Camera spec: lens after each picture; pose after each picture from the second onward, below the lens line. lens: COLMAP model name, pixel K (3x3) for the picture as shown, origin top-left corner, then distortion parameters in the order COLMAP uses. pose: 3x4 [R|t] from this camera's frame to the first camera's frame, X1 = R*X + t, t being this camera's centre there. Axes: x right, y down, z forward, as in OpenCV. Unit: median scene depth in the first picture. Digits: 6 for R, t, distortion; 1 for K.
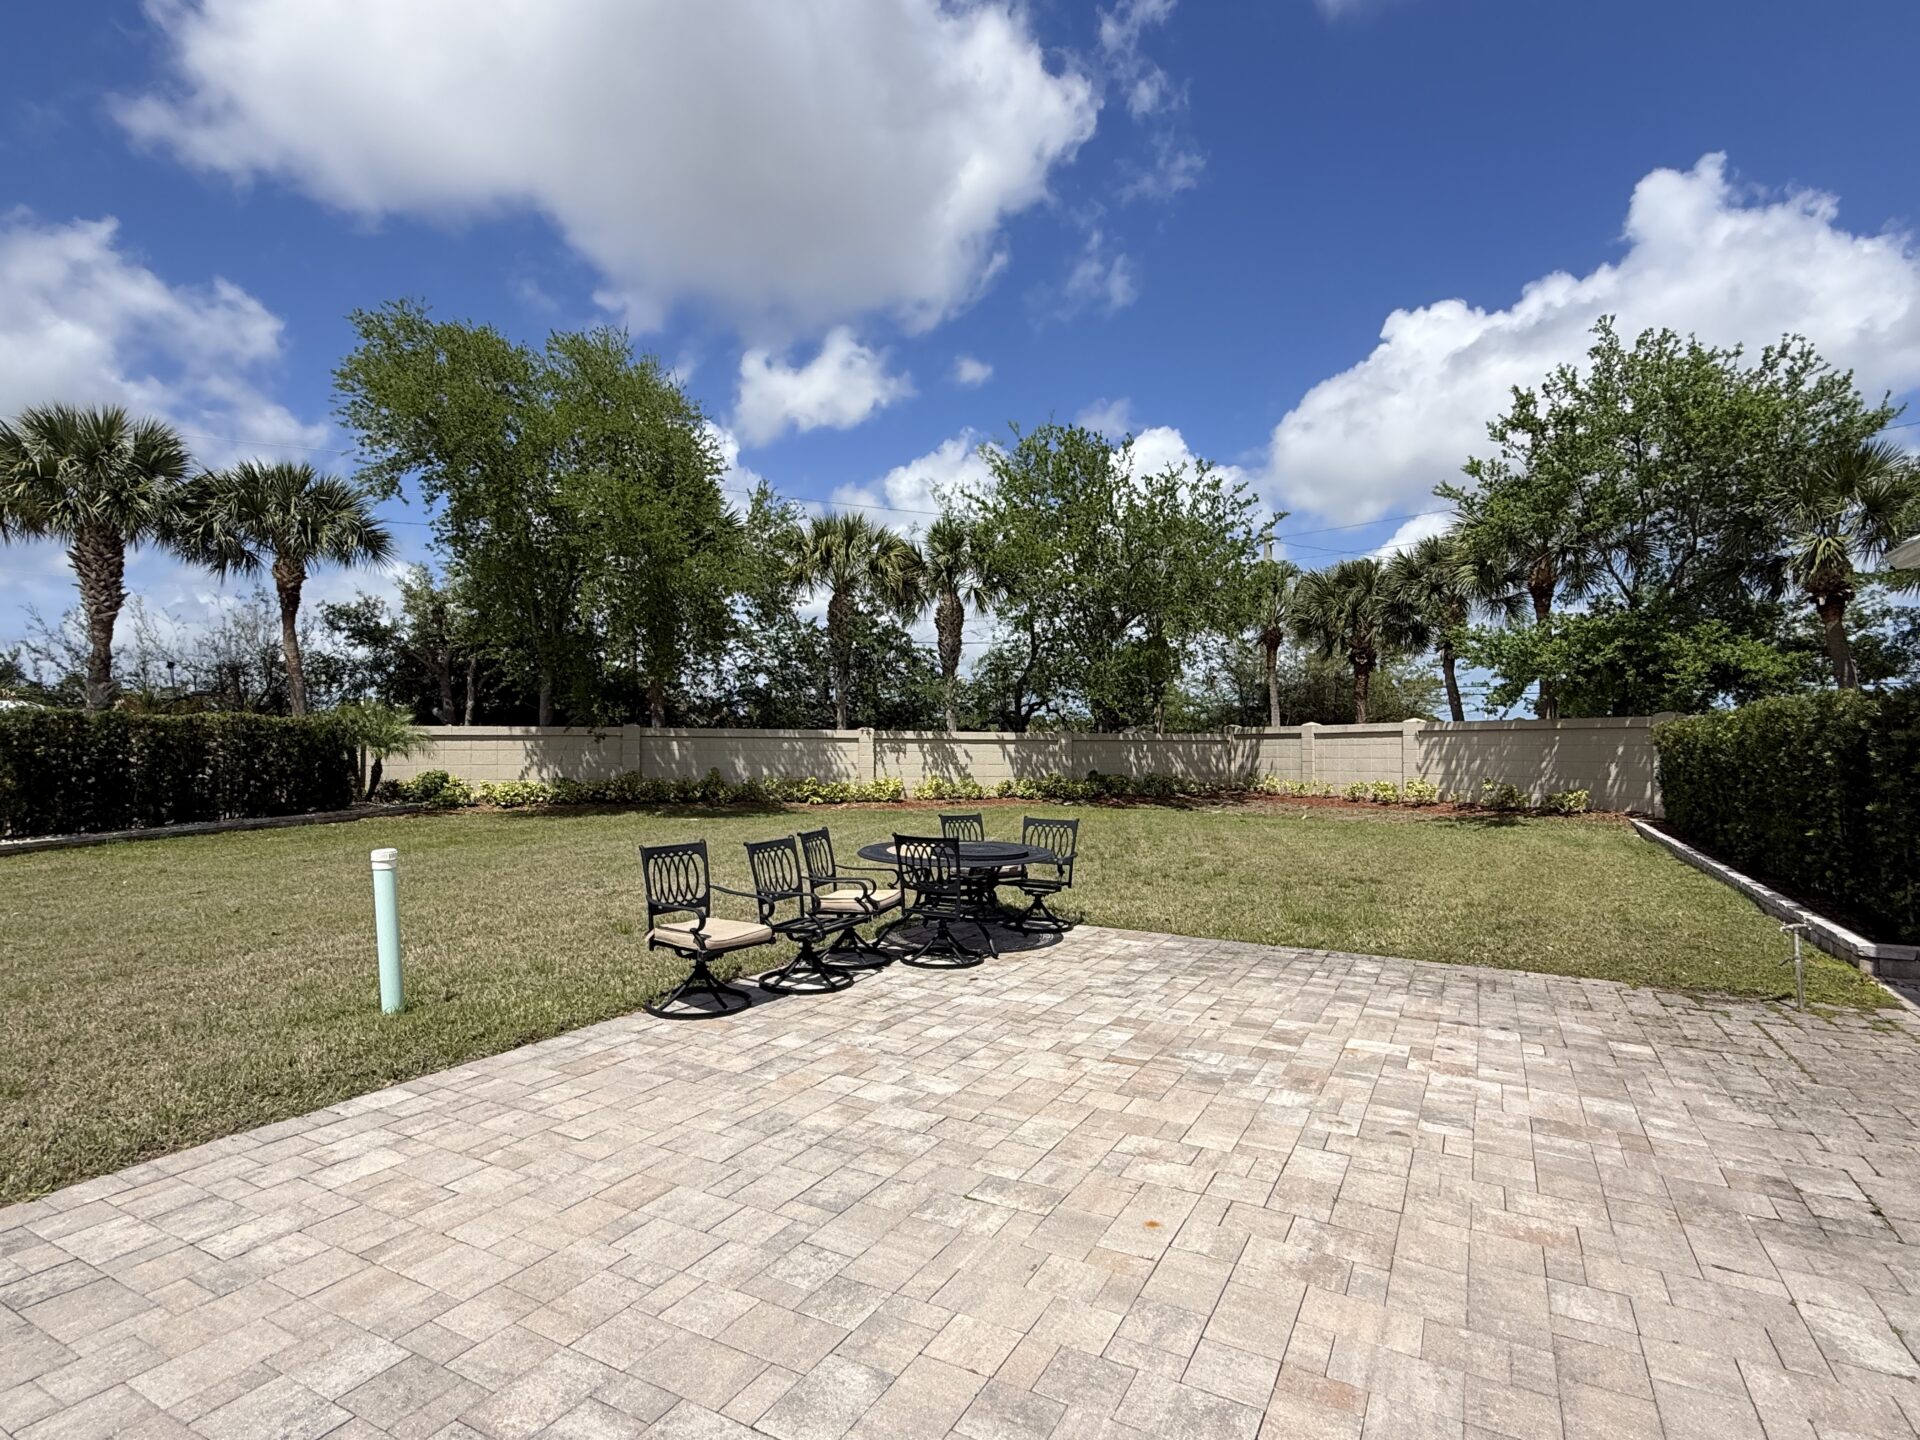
lens RADIAL K [[976.5, 0, 954.6], [0, 976.5, 724.2], [0, 0, 1]] dist [0.008475, -0.003564]
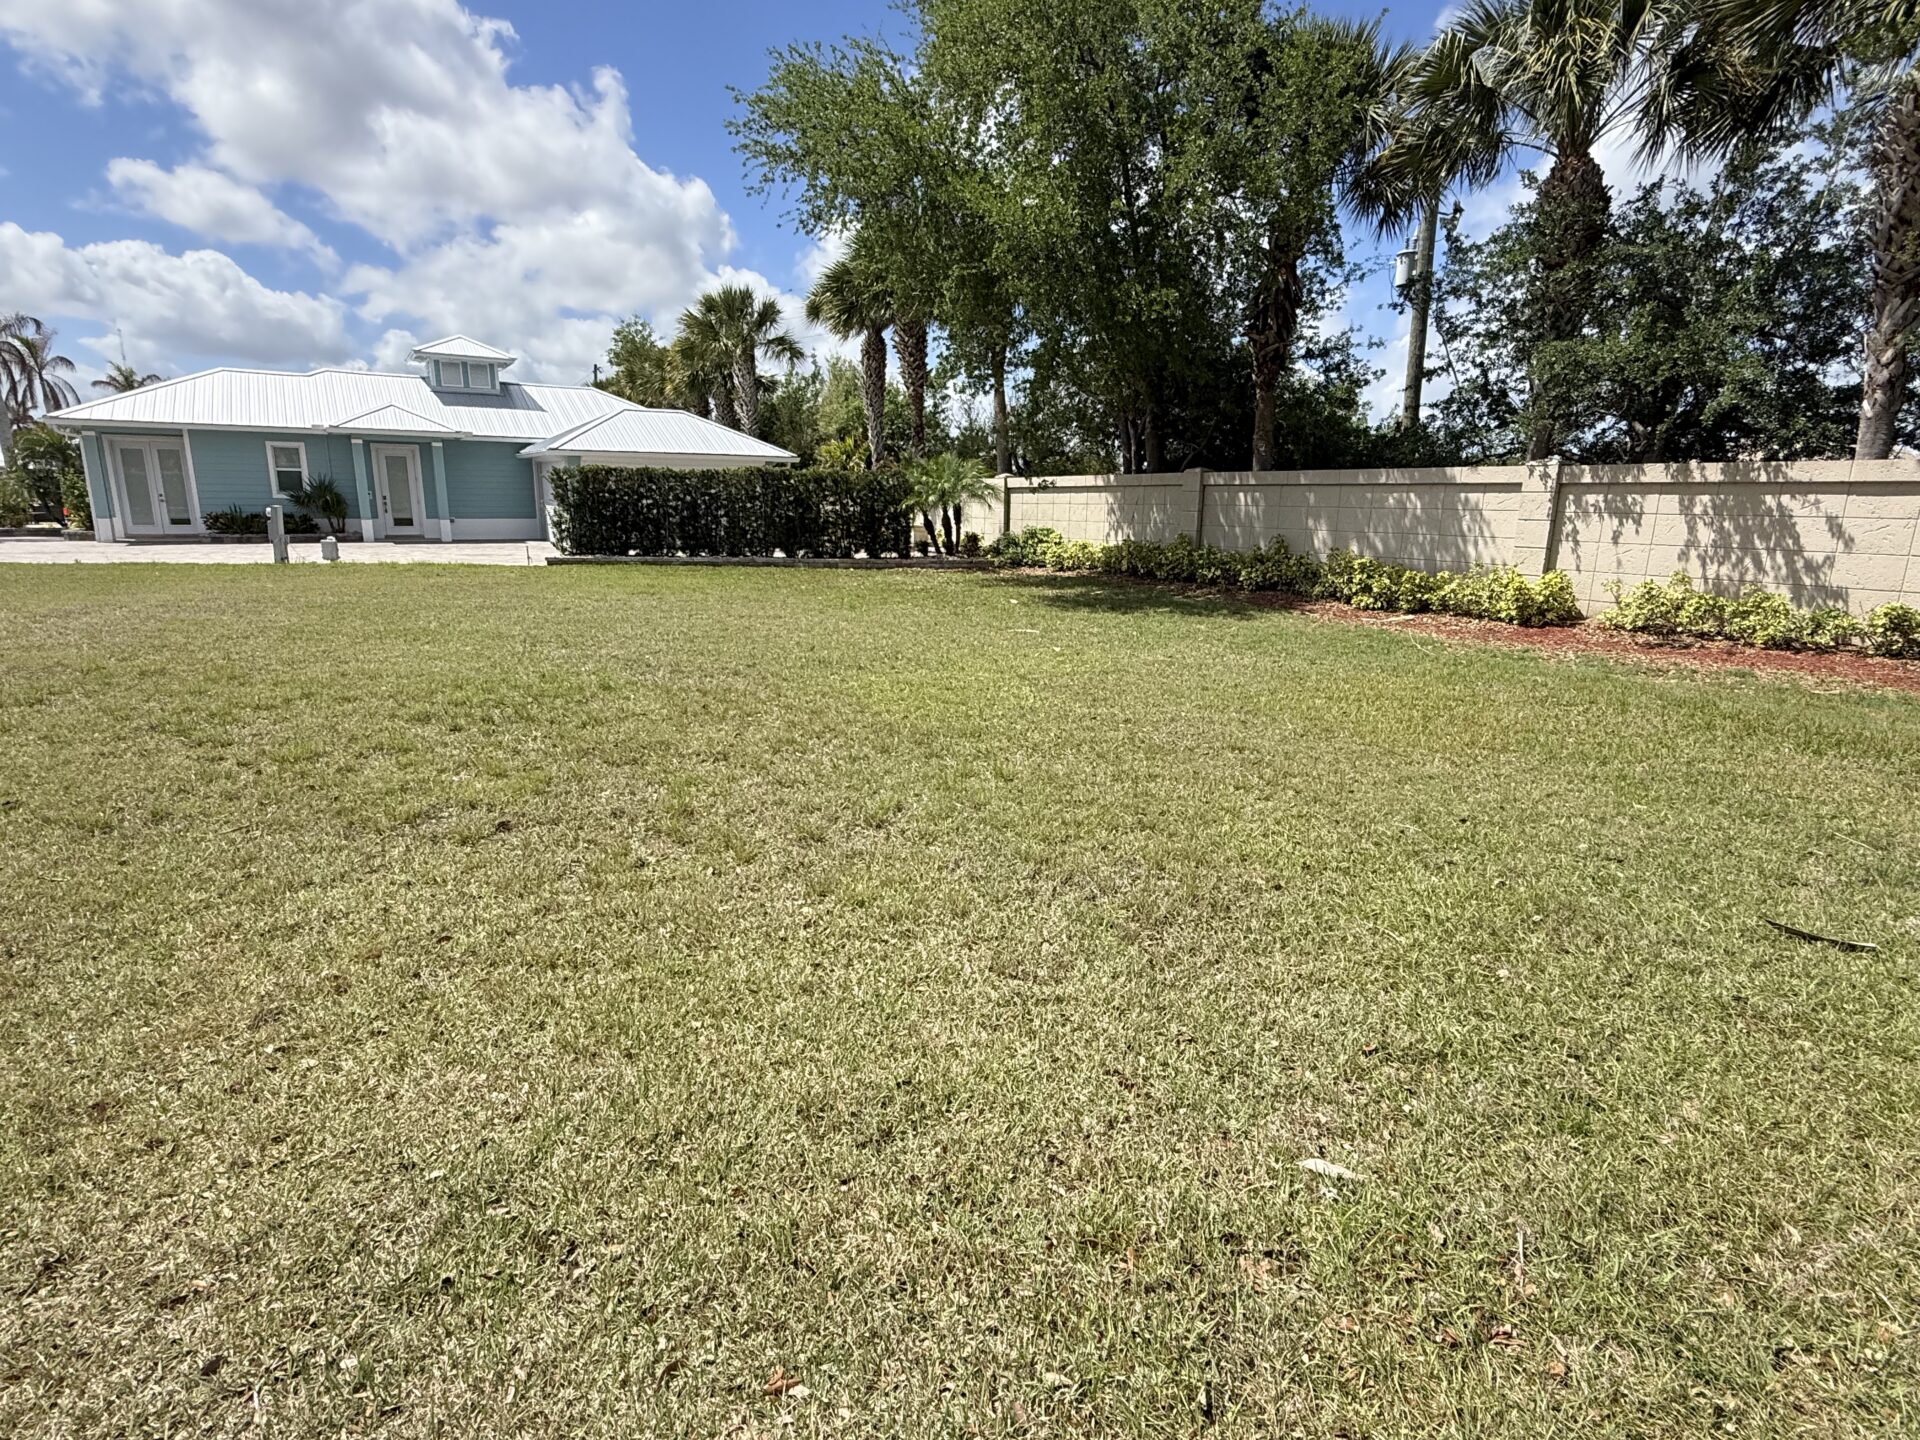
lens RADIAL K [[976.5, 0, 948.8], [0, 976.5, 712.8], [0, 0, 1]] dist [0.008475, -0.003564]
pose [[0.187659, 0.210836, -0.959339, 0.320736], [0.020374, 0.975645, 0.218405, 0.013083], [0.982023, -0.060531, 0.178793, 0.620373]]
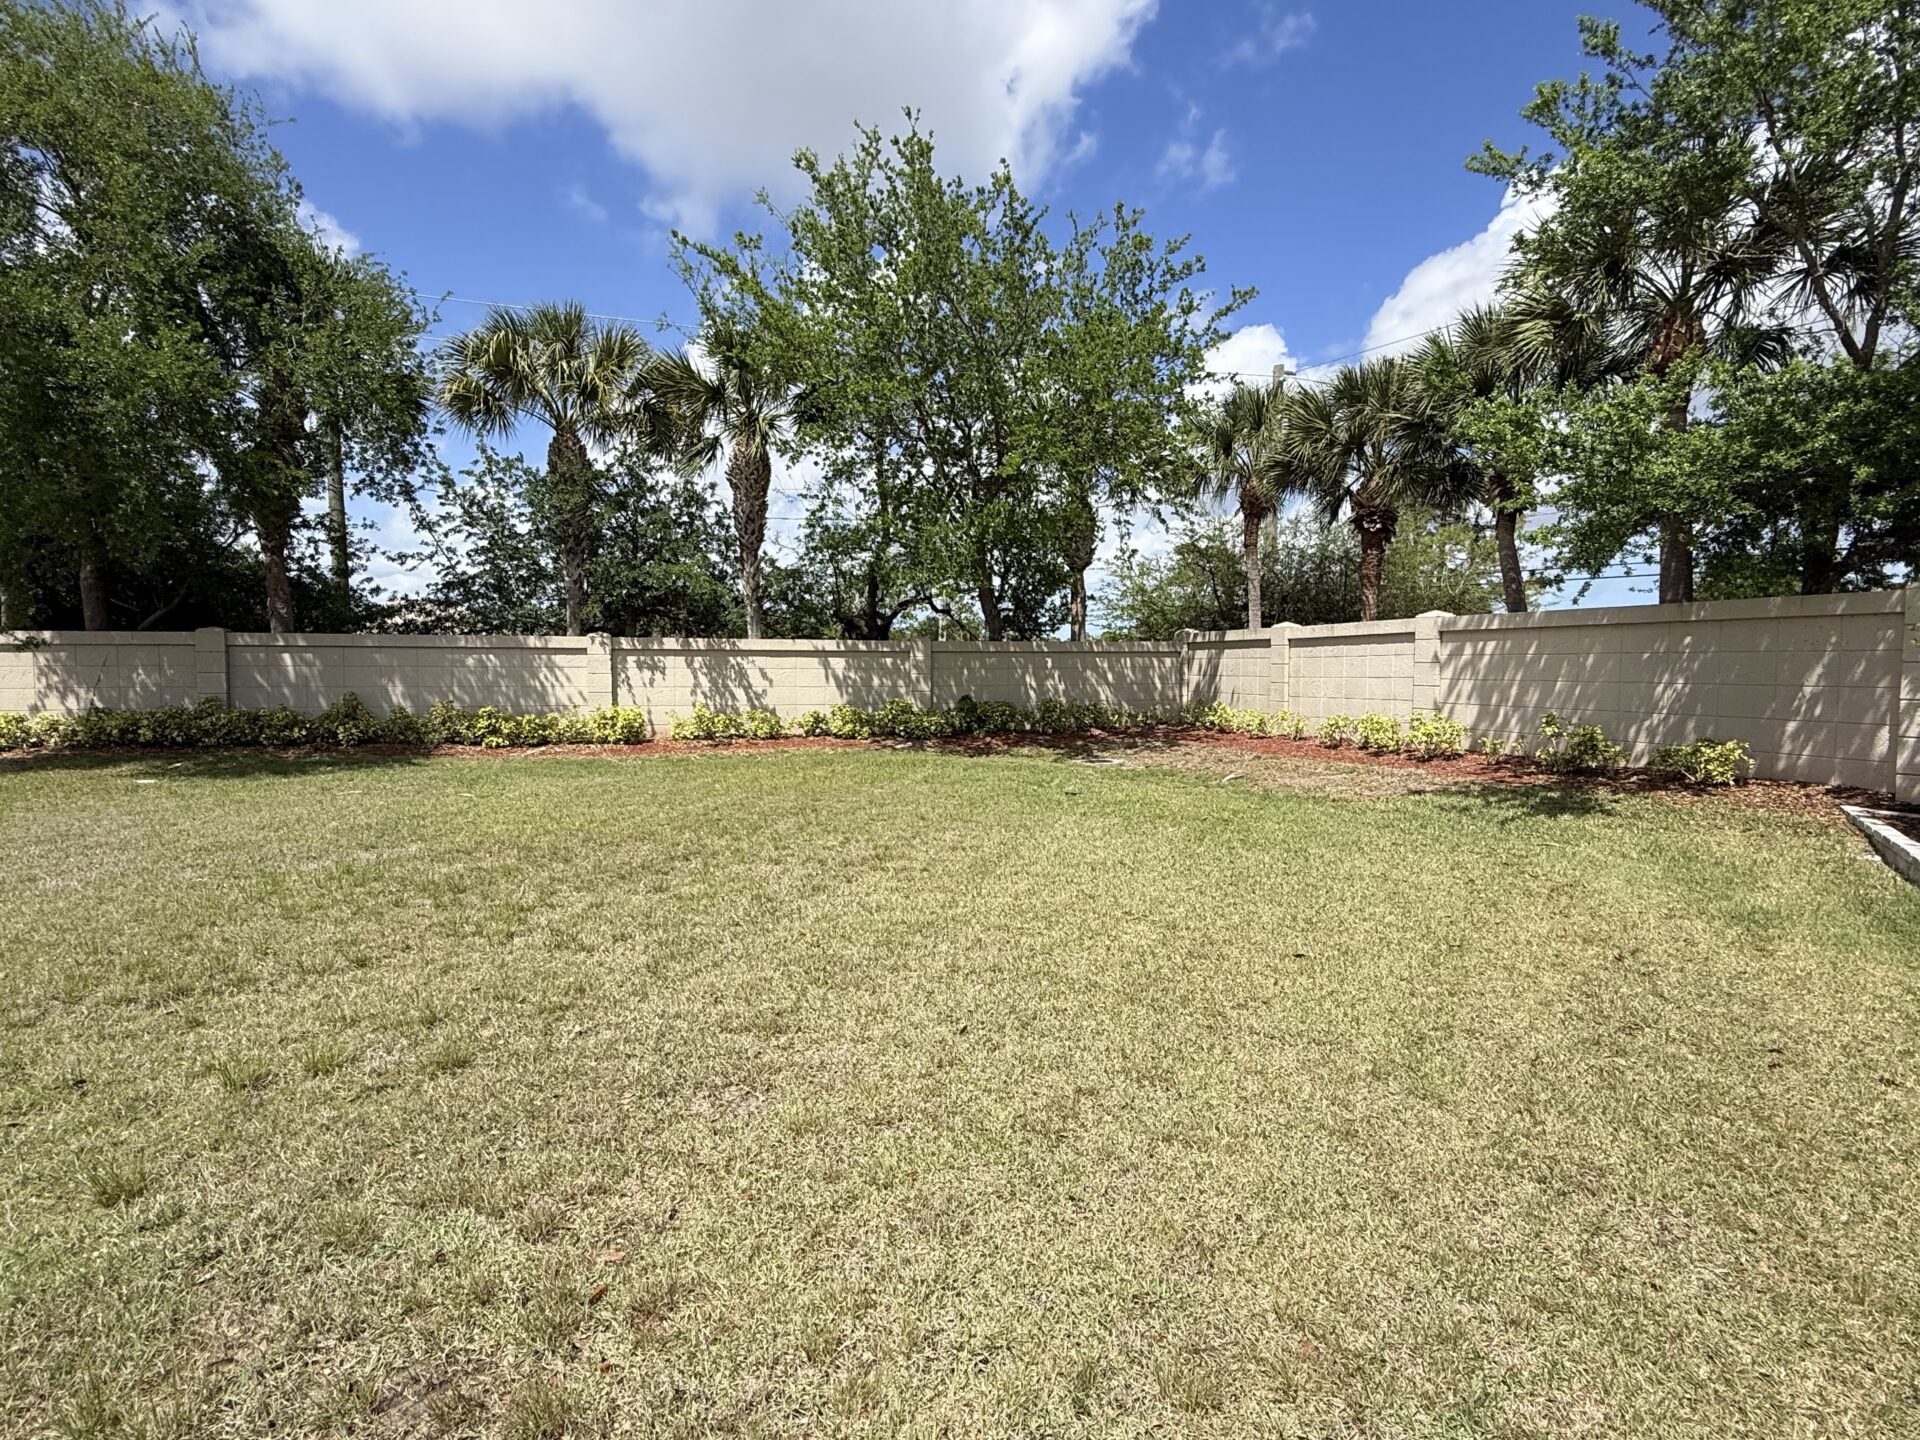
lens RADIAL K [[976.5, 0, 958.8], [0, 976.5, 723.6], [0, 0, 1]] dist [0.008475, -0.003564]
pose [[0.996313, 0.002781, -0.085751, 0.209964], [0.004339, 0.996562, 0.082736, 0.010989], [0.085686, -0.082803, 0.992875, 0.341888]]
